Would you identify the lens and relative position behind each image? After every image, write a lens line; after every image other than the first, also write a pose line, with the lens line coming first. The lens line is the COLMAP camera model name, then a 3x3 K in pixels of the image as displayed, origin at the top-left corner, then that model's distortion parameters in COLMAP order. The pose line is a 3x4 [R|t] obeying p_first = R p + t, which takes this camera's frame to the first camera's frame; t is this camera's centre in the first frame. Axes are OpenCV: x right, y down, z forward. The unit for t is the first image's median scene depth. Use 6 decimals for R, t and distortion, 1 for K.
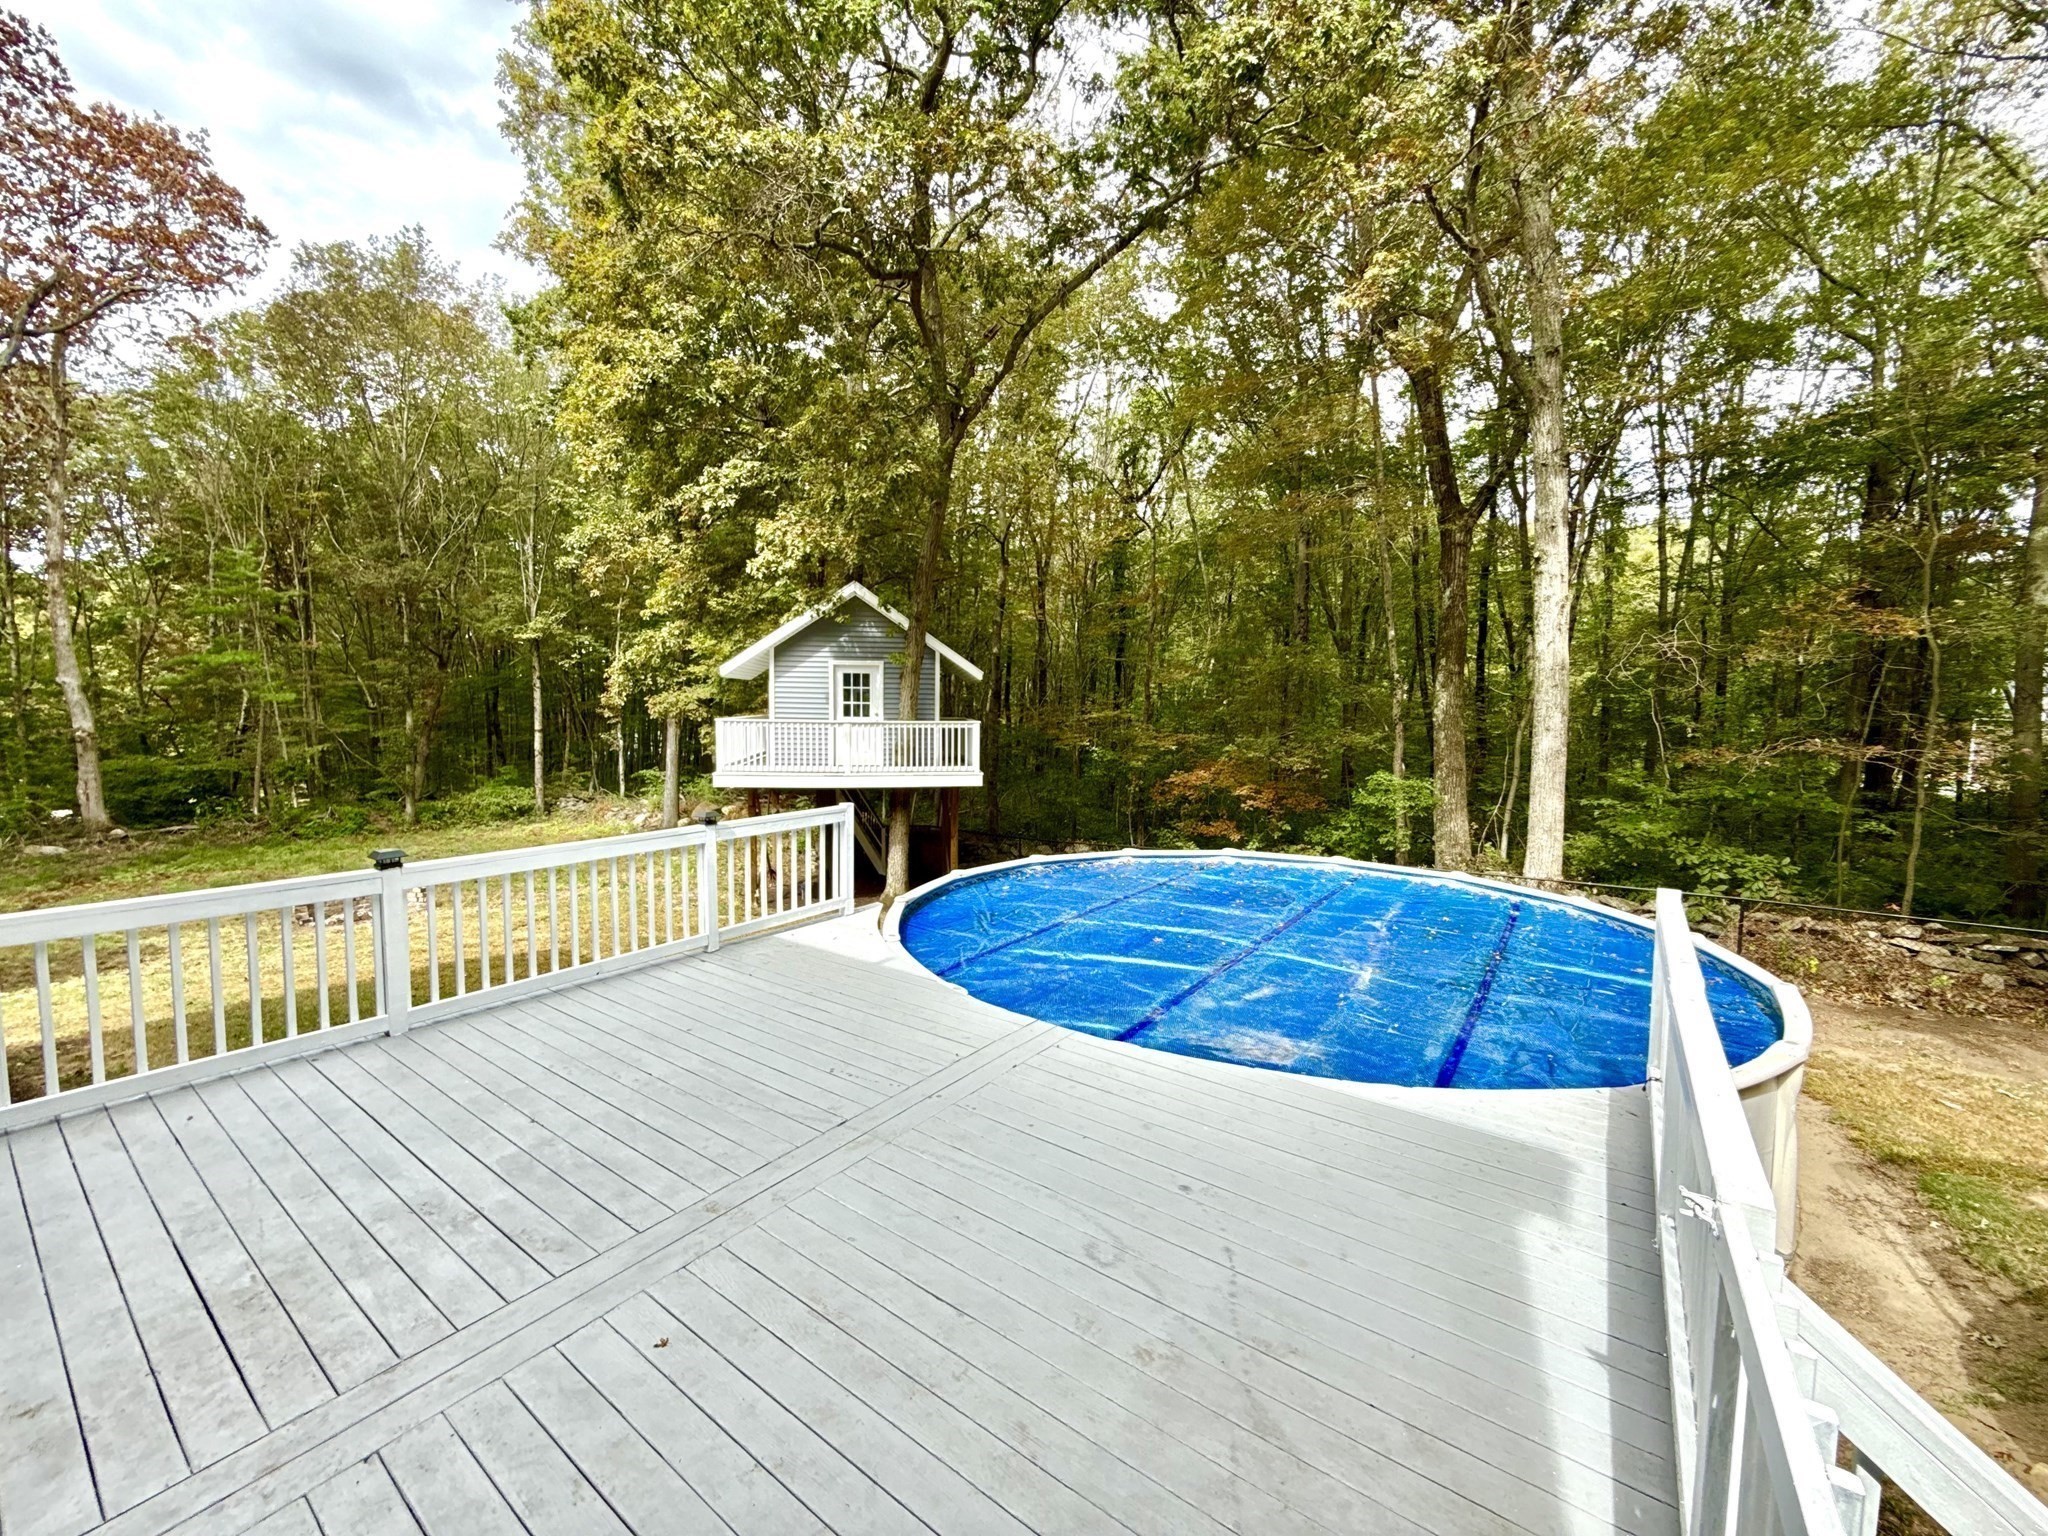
lens RADIAL K [[815.2, 0, 1021.2], [0, 815.2, 766.2], [0, 0, 1]] dist [-0.002830, 0.001385]
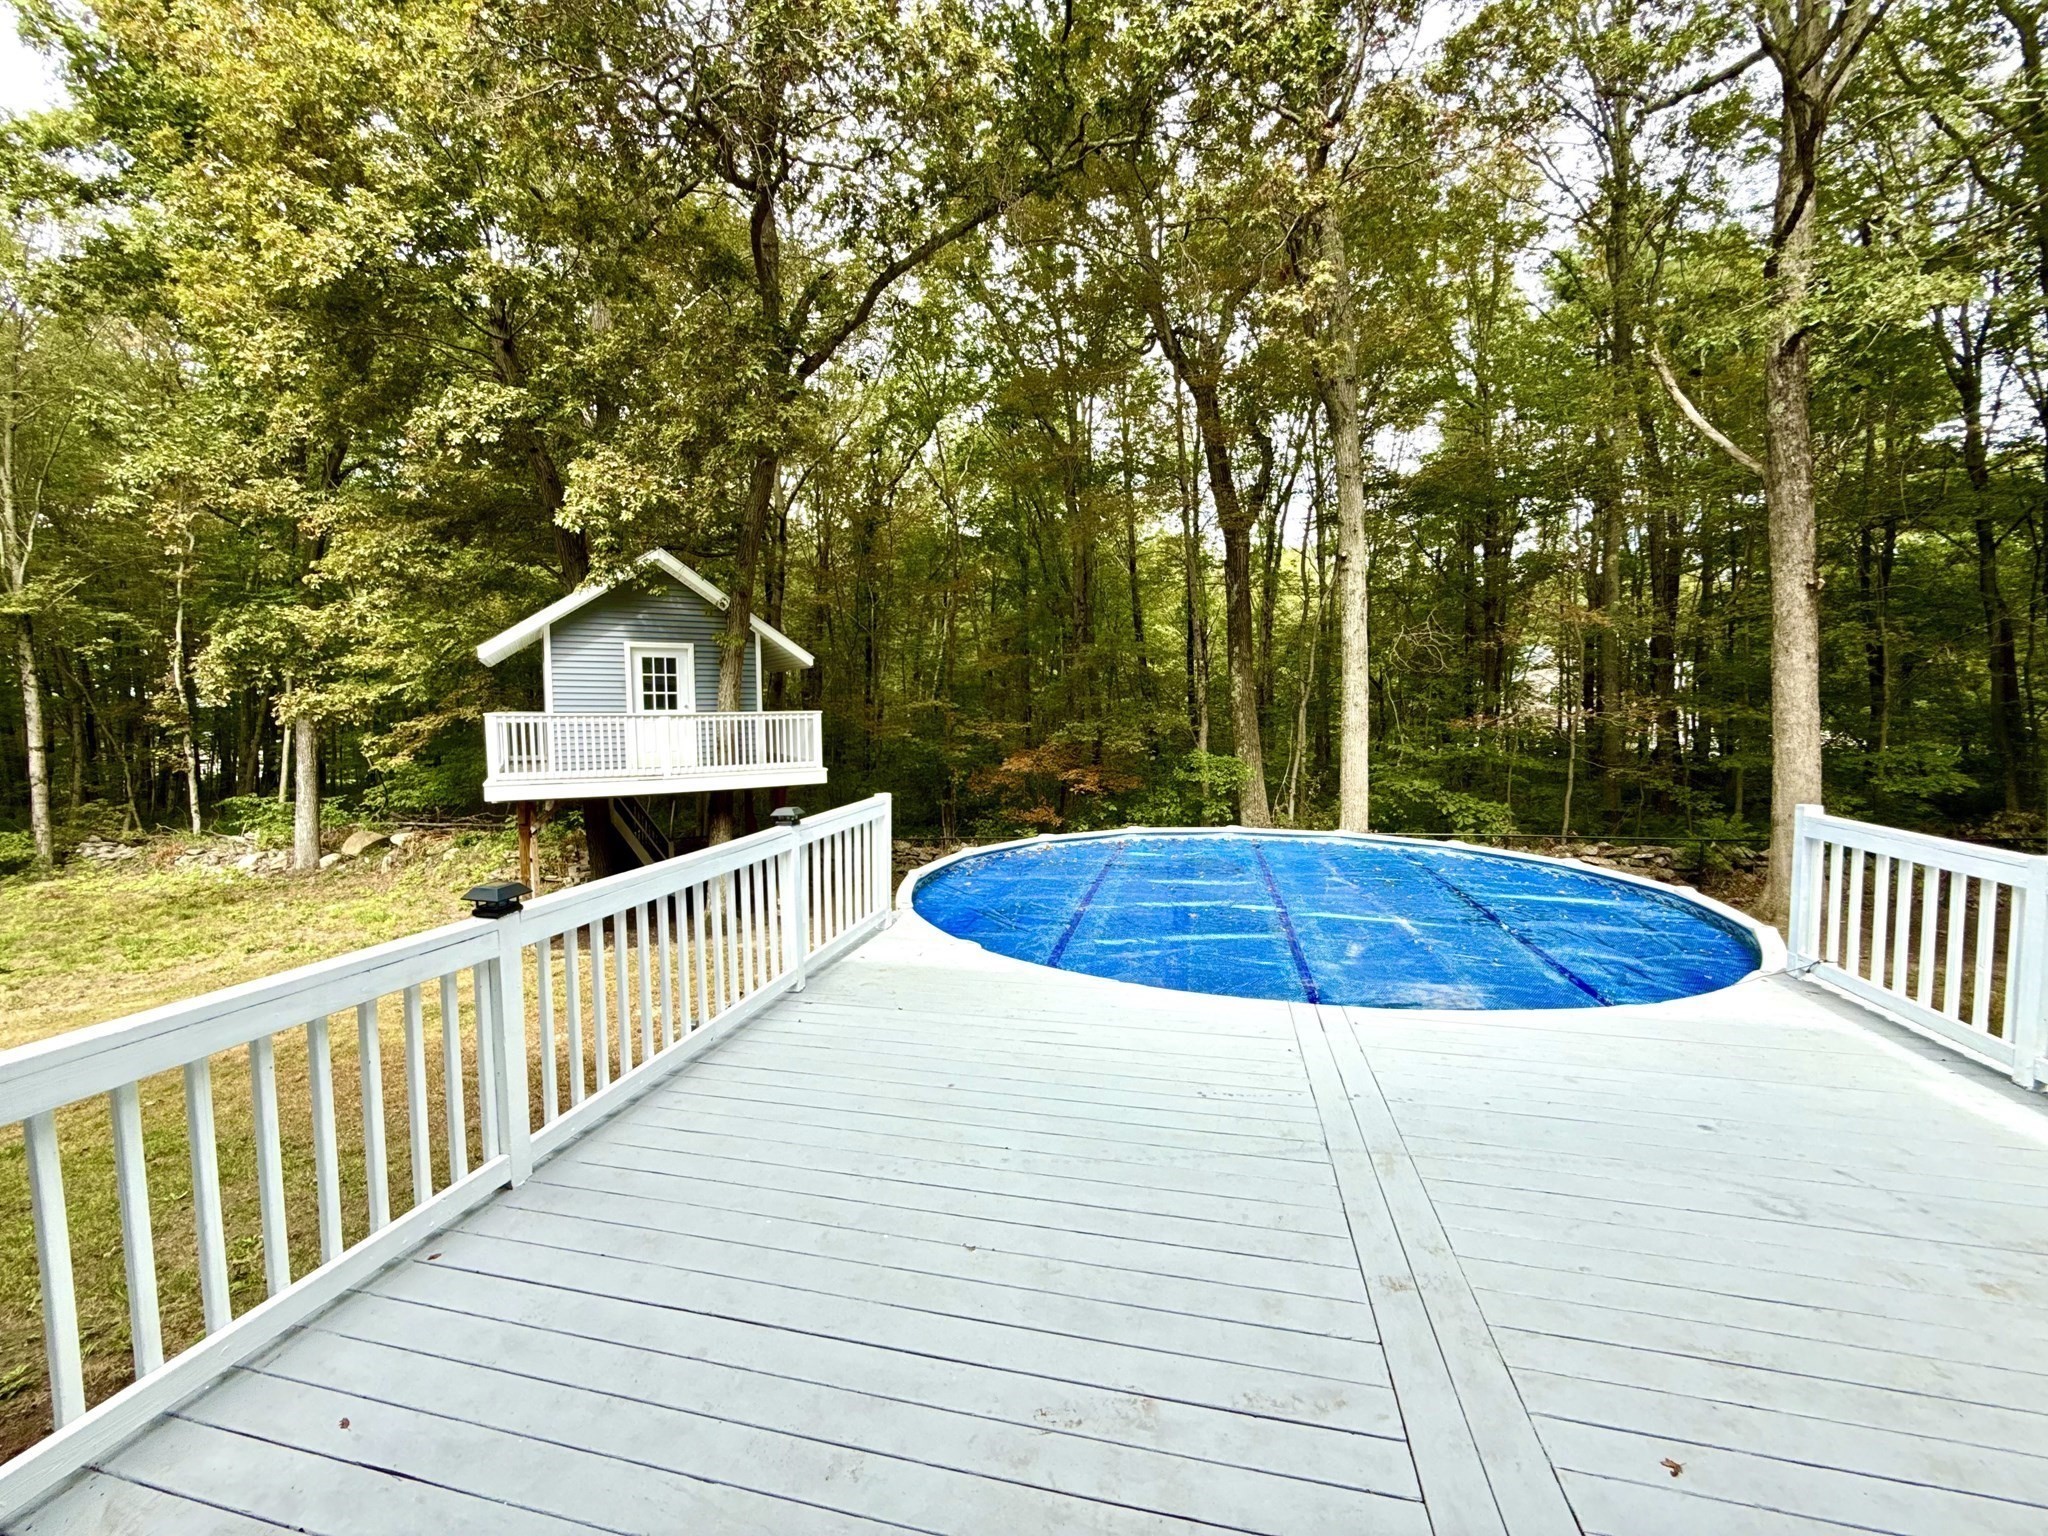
lens RADIAL K [[815.2, 0, 1021.8], [0, 815.2, 760.5], [0, 0, 1]] dist [-0.002830, 0.001385]
pose [[0.921560, -0.042282, 0.385926, -0.191545], [0.045224, 0.998976, 0.001456, 0.008091], [-0.385592, 0.016111, 0.922529, 0.084912]]
